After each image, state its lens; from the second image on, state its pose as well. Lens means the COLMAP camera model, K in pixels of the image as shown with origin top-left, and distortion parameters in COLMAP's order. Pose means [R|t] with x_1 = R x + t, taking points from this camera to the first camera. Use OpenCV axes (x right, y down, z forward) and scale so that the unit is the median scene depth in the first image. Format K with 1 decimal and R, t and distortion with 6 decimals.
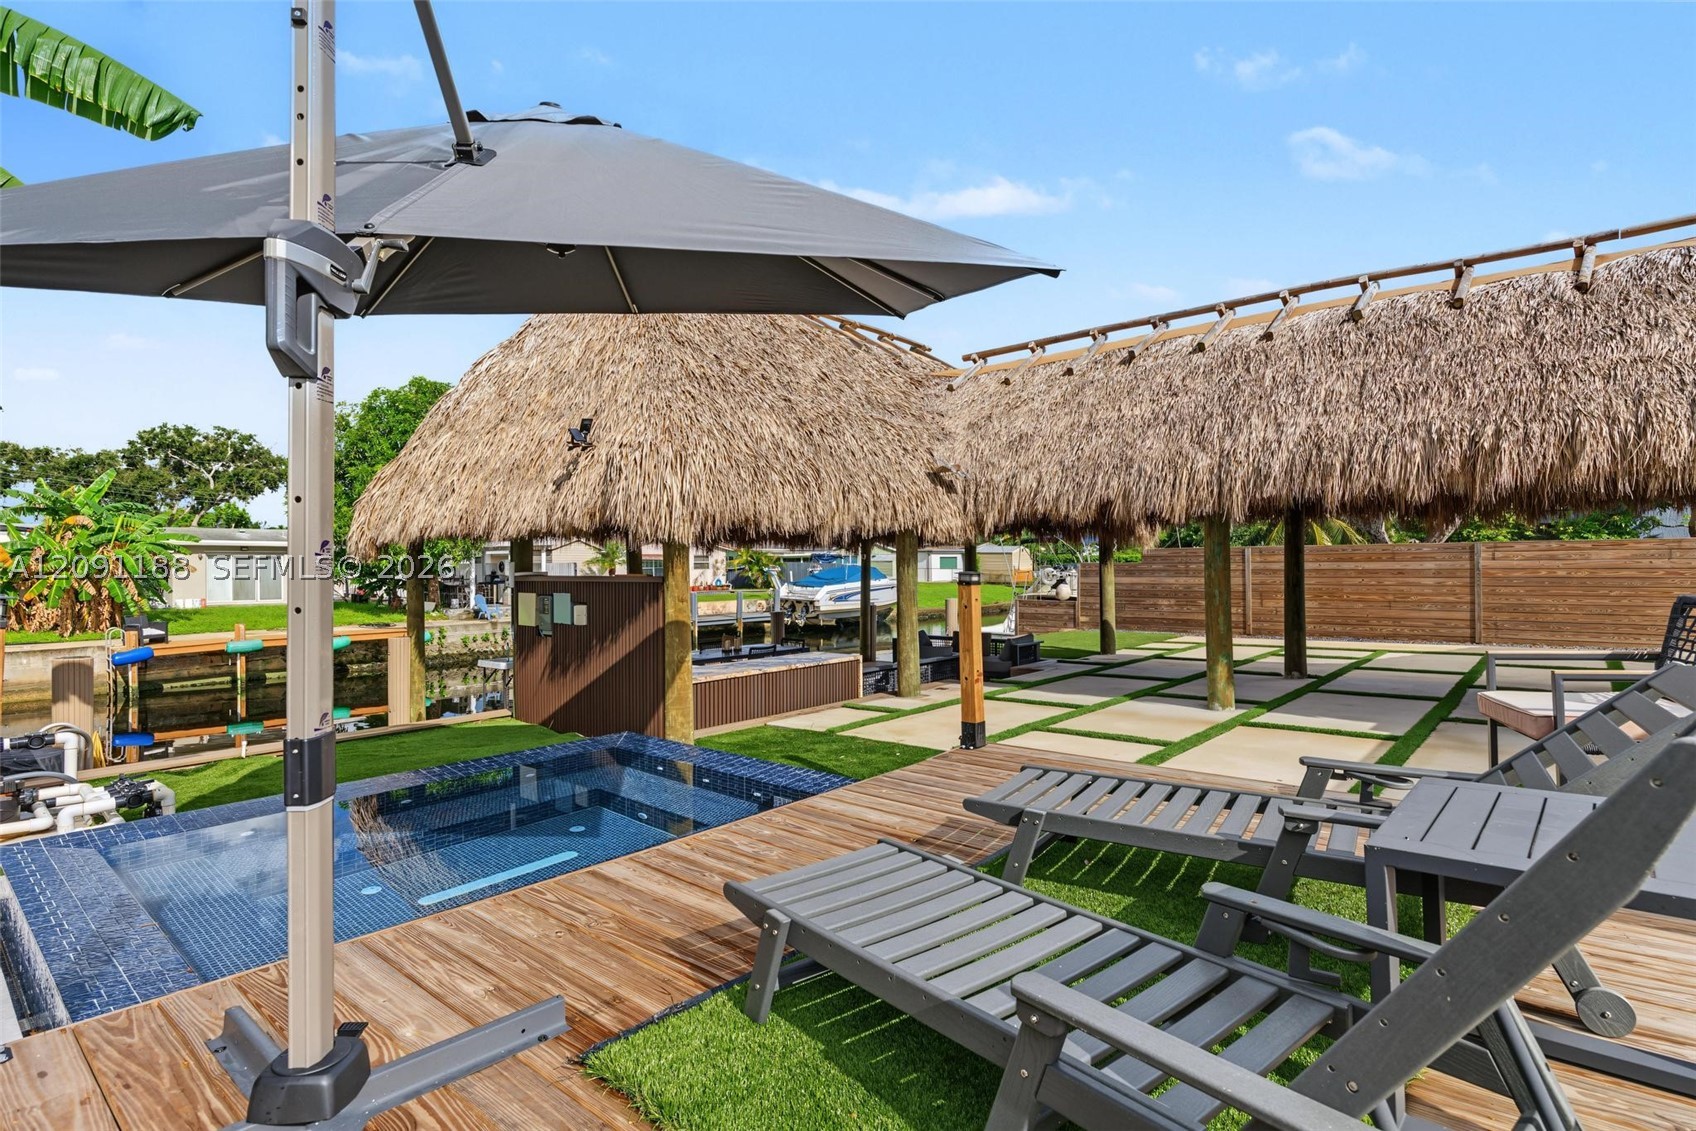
lens RADIAL K [[849.9, 0, 848.0], [0, 849.9, 565.5], [0, 0, 1]] dist [-0.000650, -0.000116]
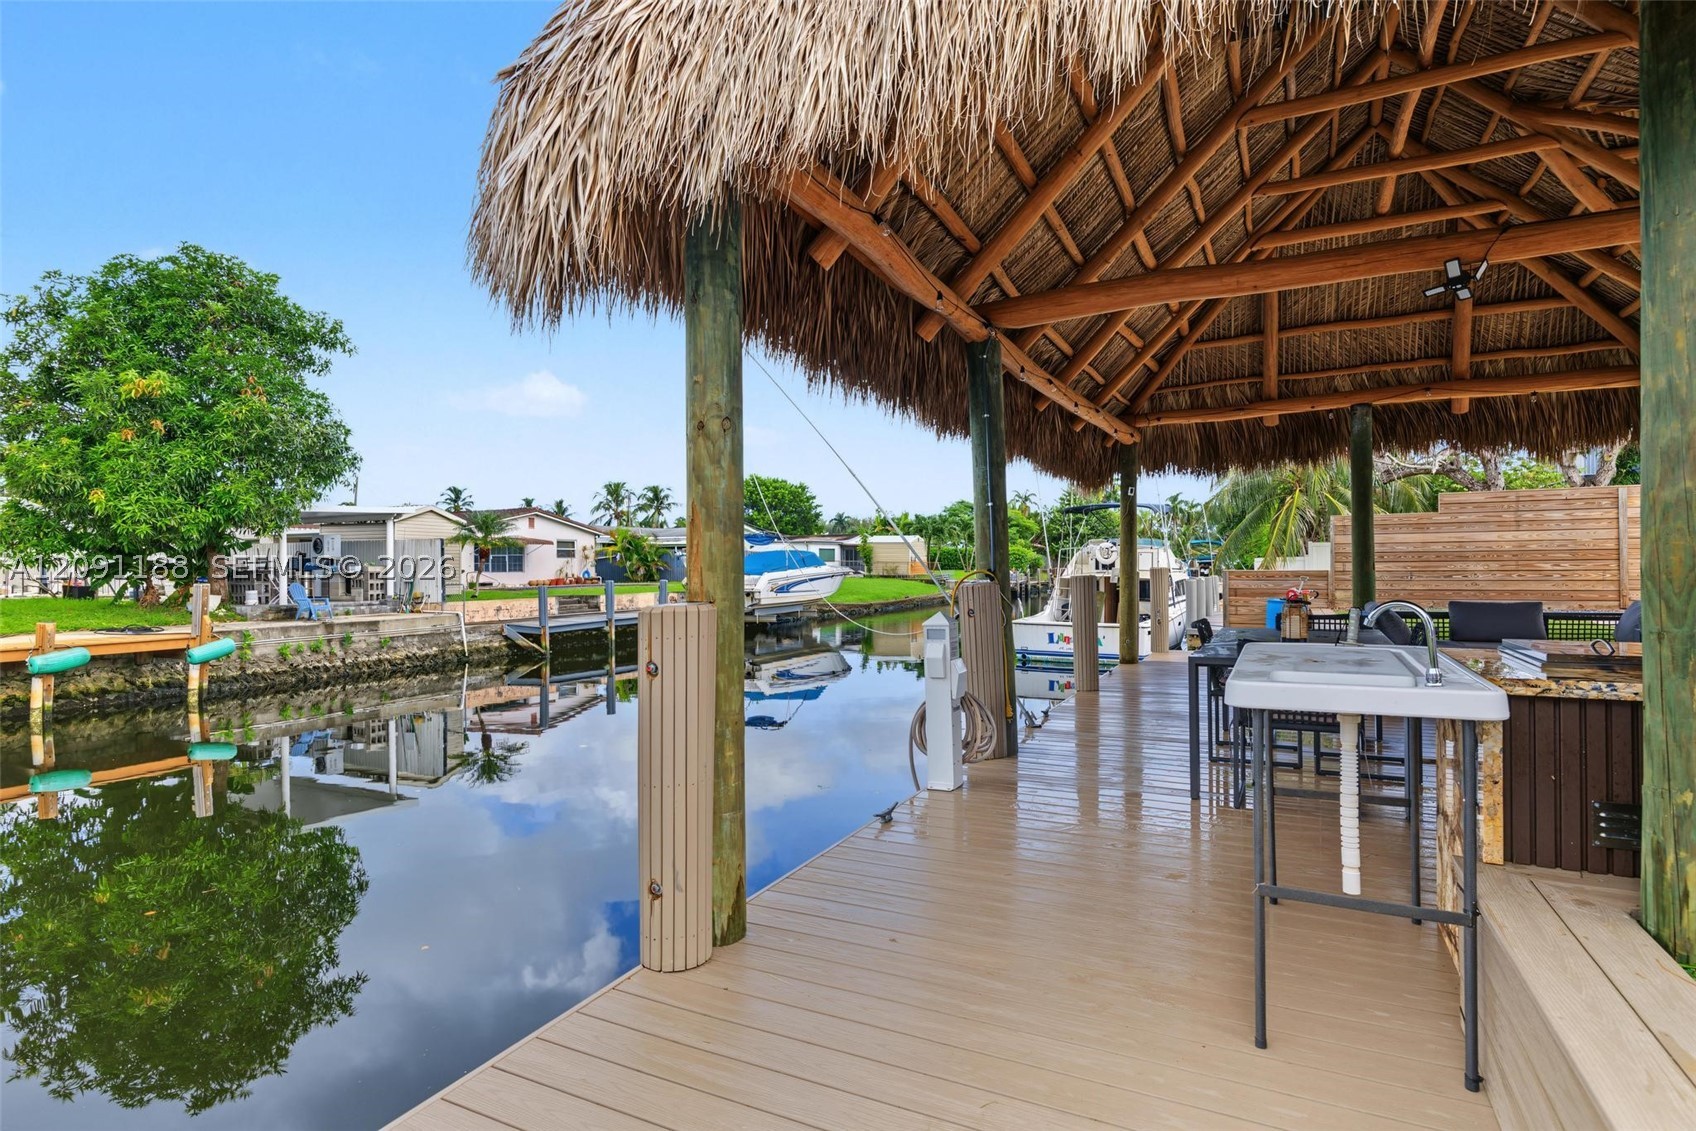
lens RADIAL K [[864.8, 0, 848.0], [0, 864.8, 565.5], [0, 0, 1]] dist [0.000486, -0.000251]
pose [[0.970919, -0.001710, 0.239400, -0.190167], [0.002674, 0.999990, -0.003699, 0.026096], [-0.239392, 0.004231, 0.970914, 0.257641]]
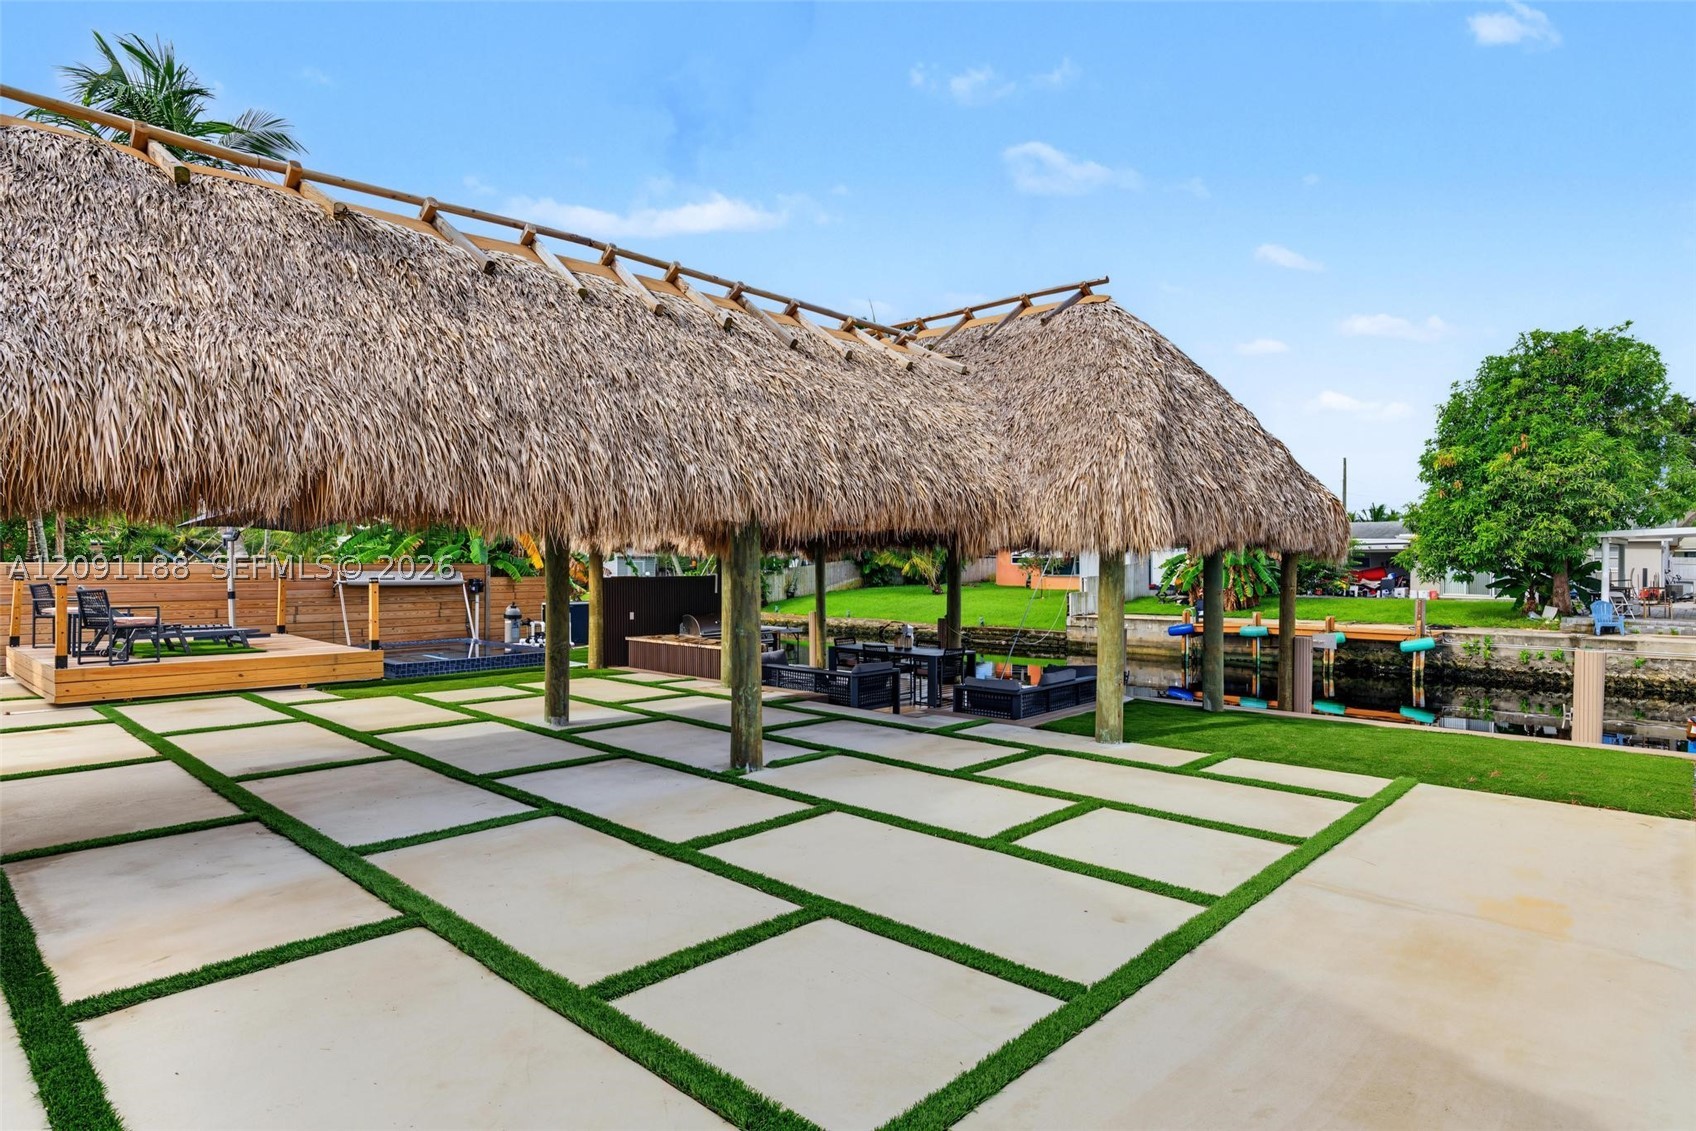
lens RADIAL K [[916.6, 0, 845.3], [0, 916.6, 544.4], [0, 0, 1]] dist [-0.003238, -0.001281]
pose [[-0.032281, -0.006374, -0.999459, 0.423107], [-0.000437, 0.999980, -0.006363, -0.010657], [0.999479, 0.000231, -0.032283, 0.388627]]
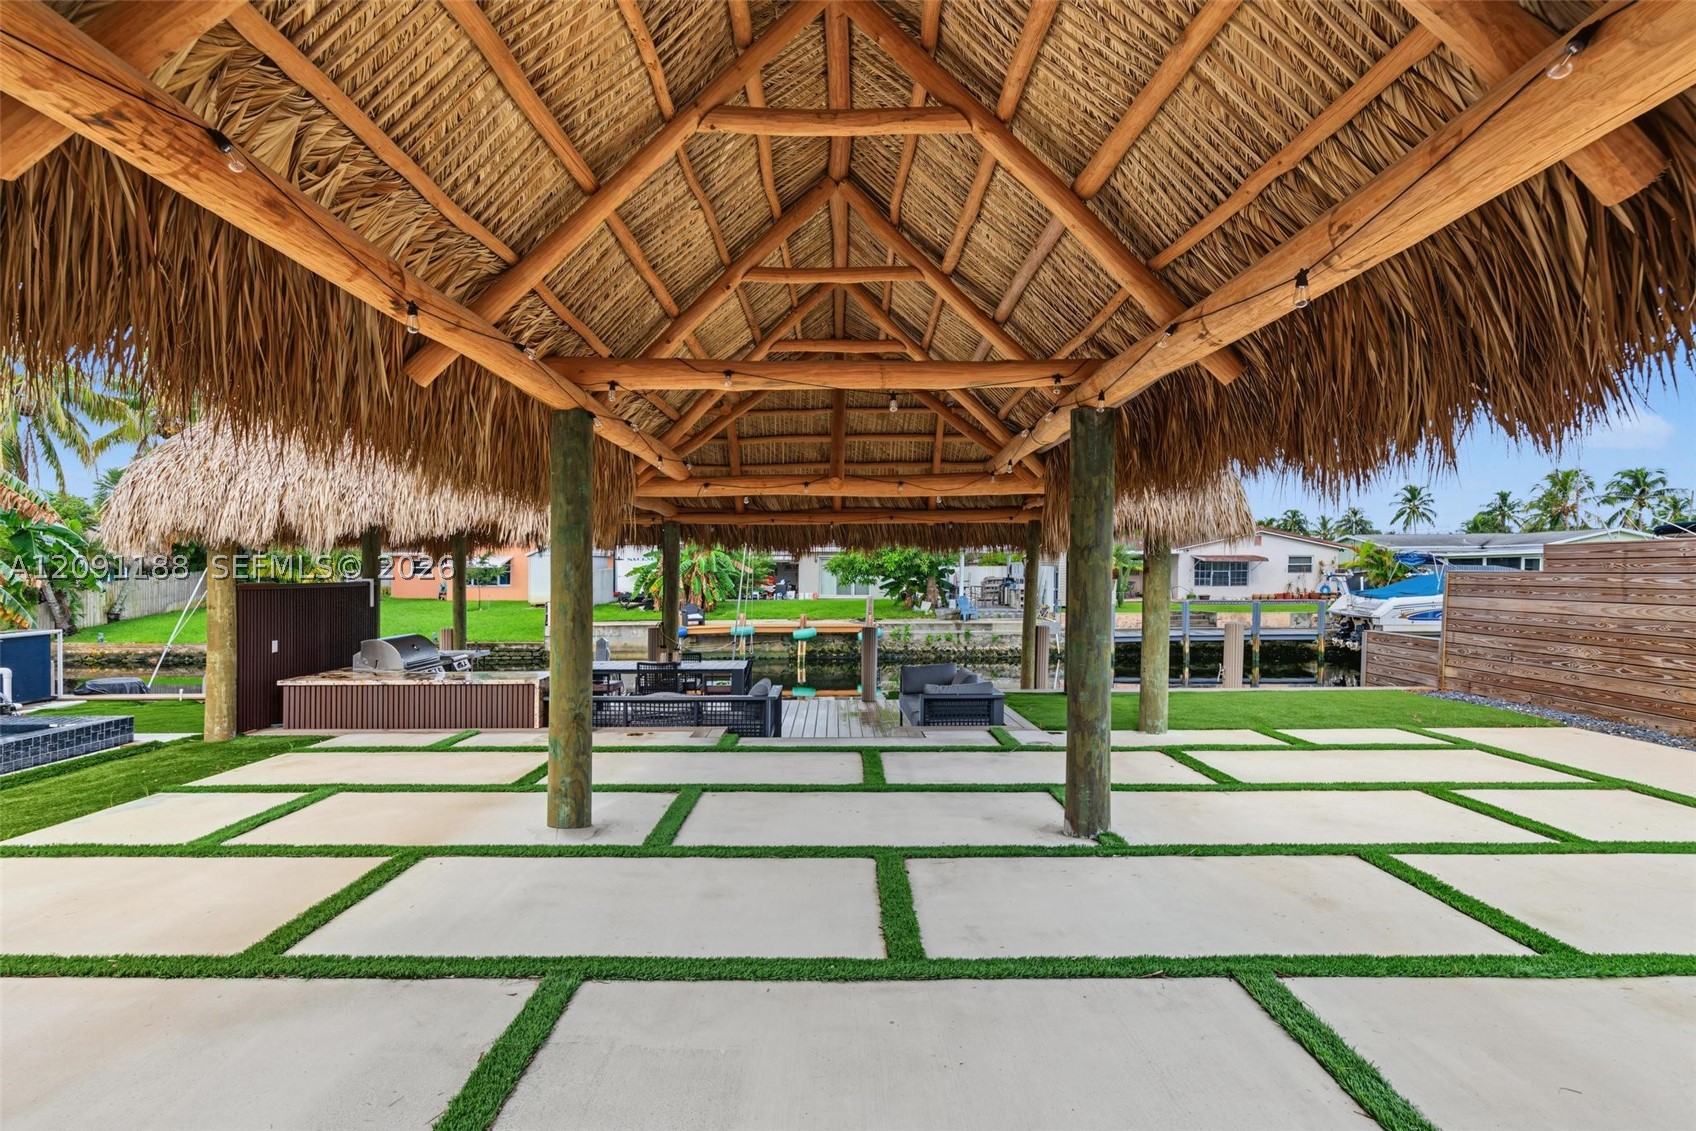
lens RADIAL K [[849.9, 0, 848.0], [0, 849.9, 565.5], [0, 0, 1]] dist [-0.000650, -0.000116]
pose [[0.656751, 0.002380, -0.754104, 0.280447], [-0.003038, 0.999995, 0.000510, -0.003430], [0.754101, 0.001956, 0.656755, 0.225163]]
